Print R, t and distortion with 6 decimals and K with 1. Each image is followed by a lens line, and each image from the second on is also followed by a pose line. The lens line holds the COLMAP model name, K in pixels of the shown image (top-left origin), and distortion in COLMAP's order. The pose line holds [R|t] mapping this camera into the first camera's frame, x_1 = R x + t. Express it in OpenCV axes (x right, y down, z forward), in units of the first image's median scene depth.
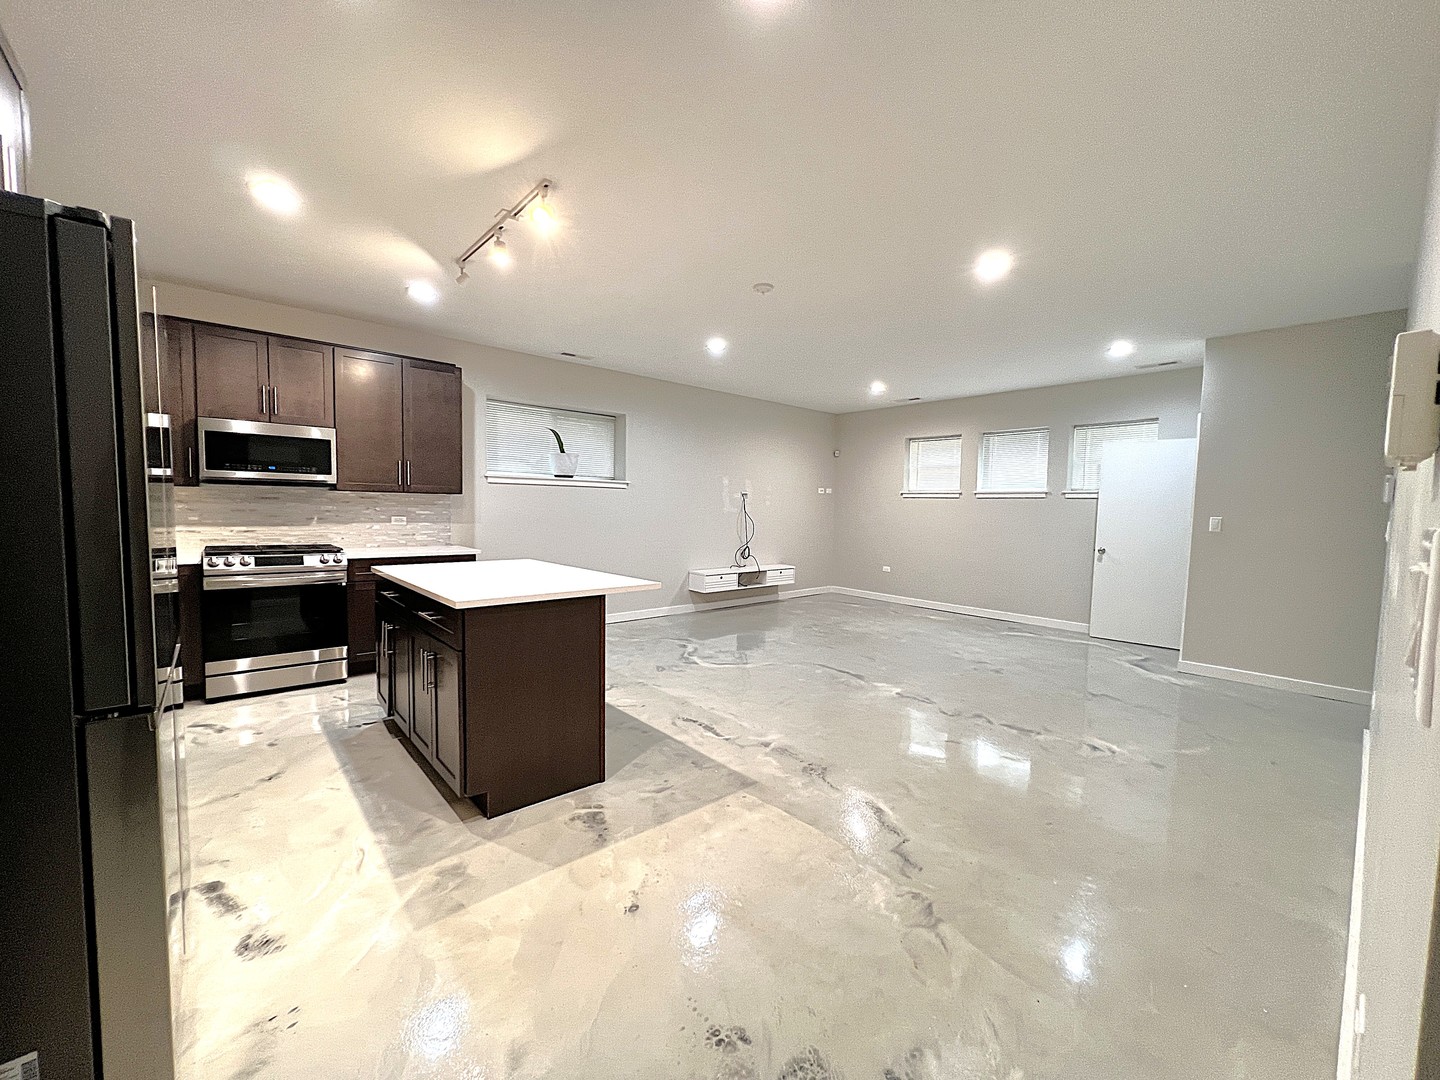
lens RADIAL K [[578.3, 0, 716.3], [0, 578.3, 542.0], [0, 0, 1]] dist [0.002917, 0.000080]
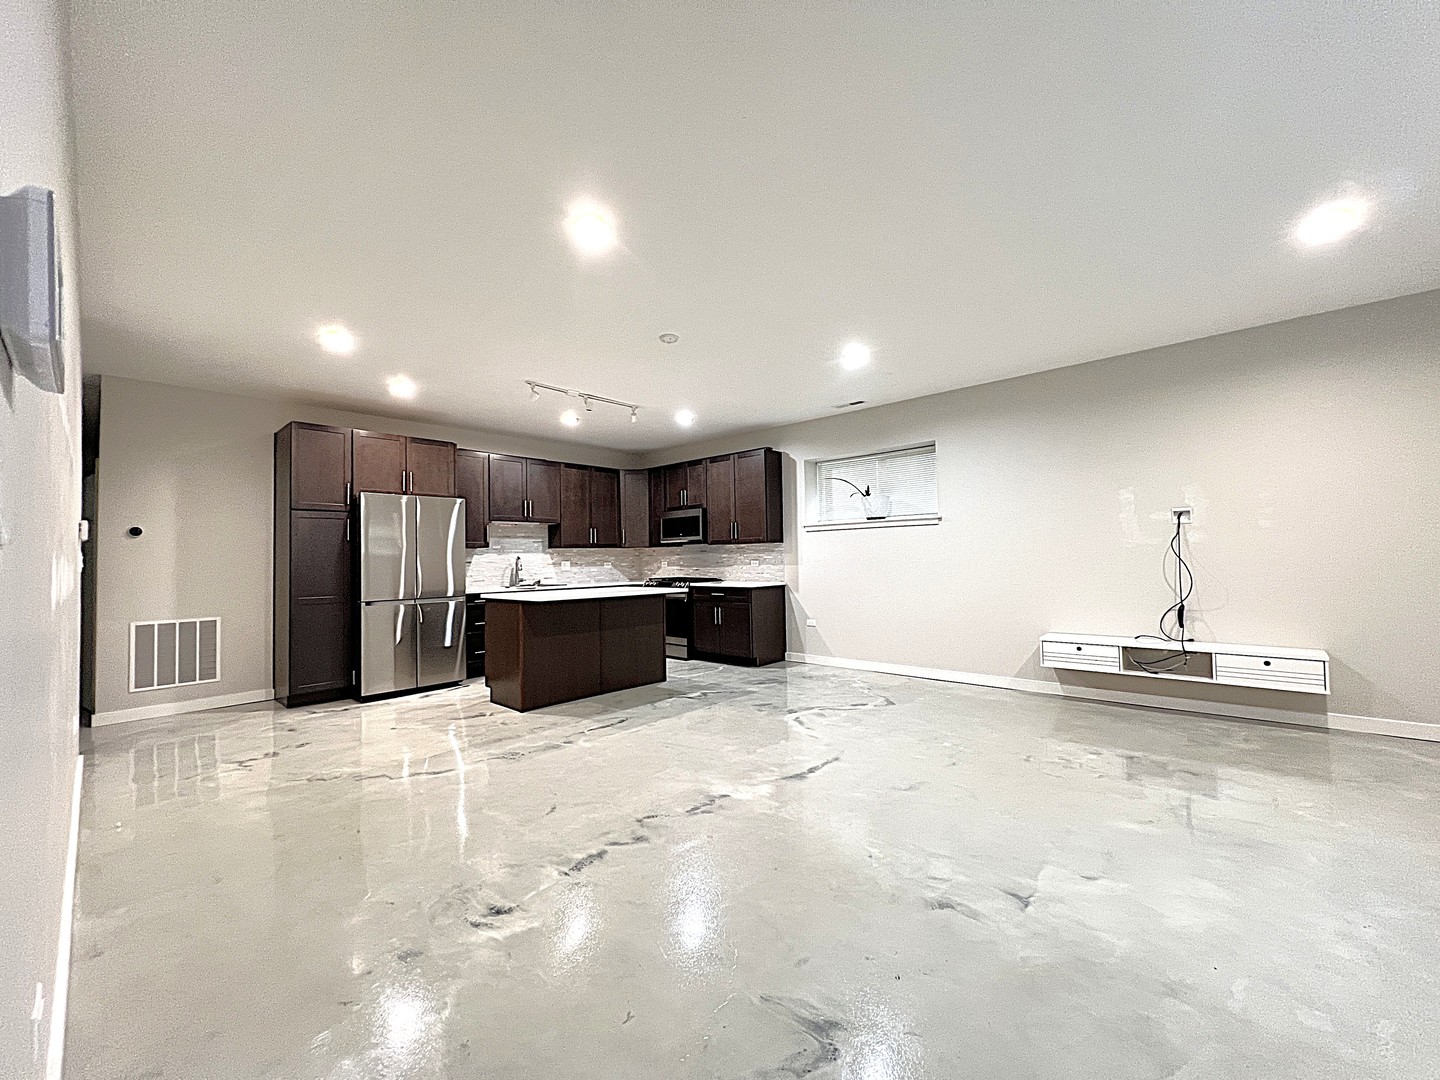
lens RADIAL K [[578.3, 0, 716.4], [0, 578.3, 546.8], [0, 0, 1]] dist [0.002917, 0.000080]
pose [[0.100938, -0.045869, -0.993835, 0.905899], [-0.040992, 0.997897, -0.050220, -0.002414], [0.994048, 0.045809, 0.098846, 0.803811]]
